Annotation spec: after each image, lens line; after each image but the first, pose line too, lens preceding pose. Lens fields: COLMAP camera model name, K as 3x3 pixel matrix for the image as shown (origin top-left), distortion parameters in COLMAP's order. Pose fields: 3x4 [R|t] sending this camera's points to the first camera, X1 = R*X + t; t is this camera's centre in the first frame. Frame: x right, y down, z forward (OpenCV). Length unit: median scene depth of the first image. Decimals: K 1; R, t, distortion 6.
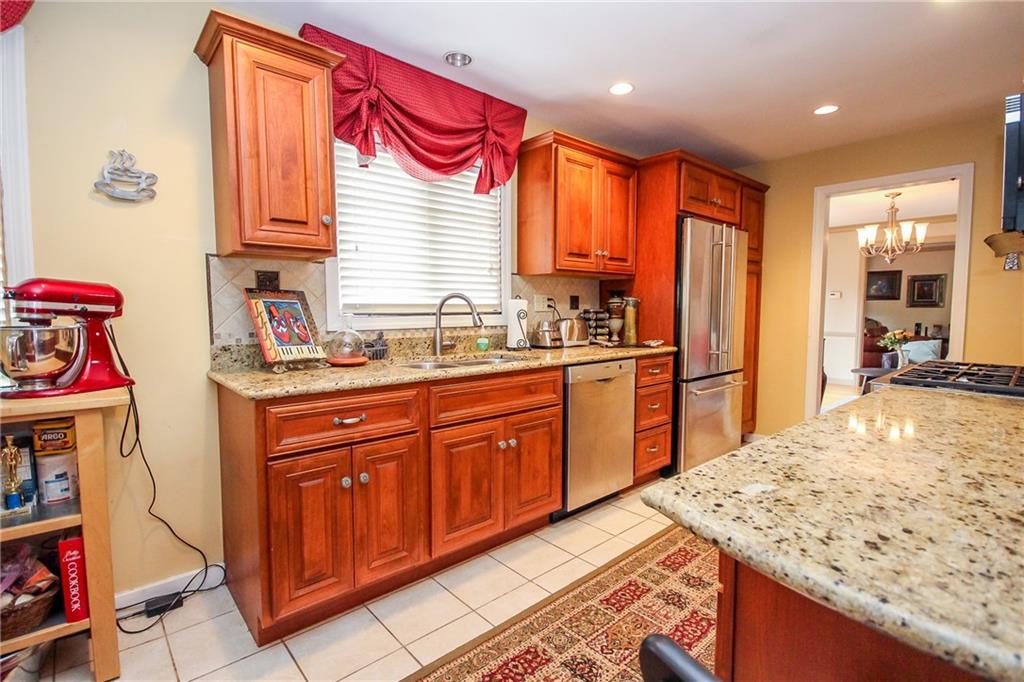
lens RADIAL K [[483.4, 0, 516.3], [0, 483.4, 338.5], [0, 0, 1]] dist [-0.001060, -0.005364]
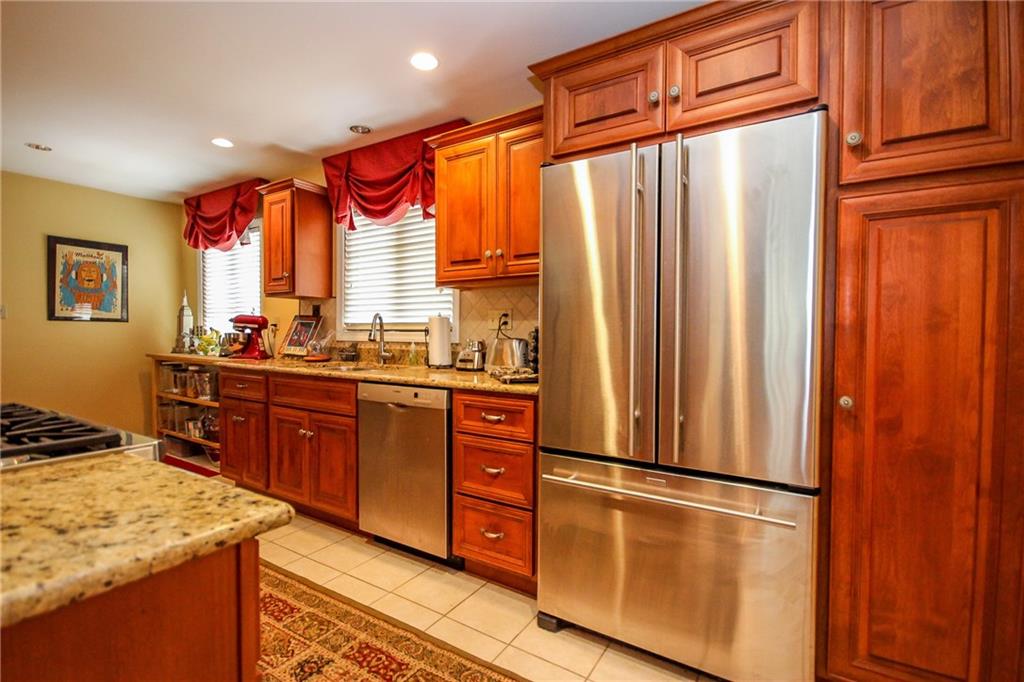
lens RADIAL K [[461.7, 0, 513.9], [0, 461.7, 342.2], [0, 0, 1]] dist [-0.031810, -0.000289]
pose [[0.281808, 0.022022, -0.959218, 1.010106], [-0.065611, 0.997839, 0.003633, -0.044797], [0.957225, 0.061912, 0.282644, 0.938697]]
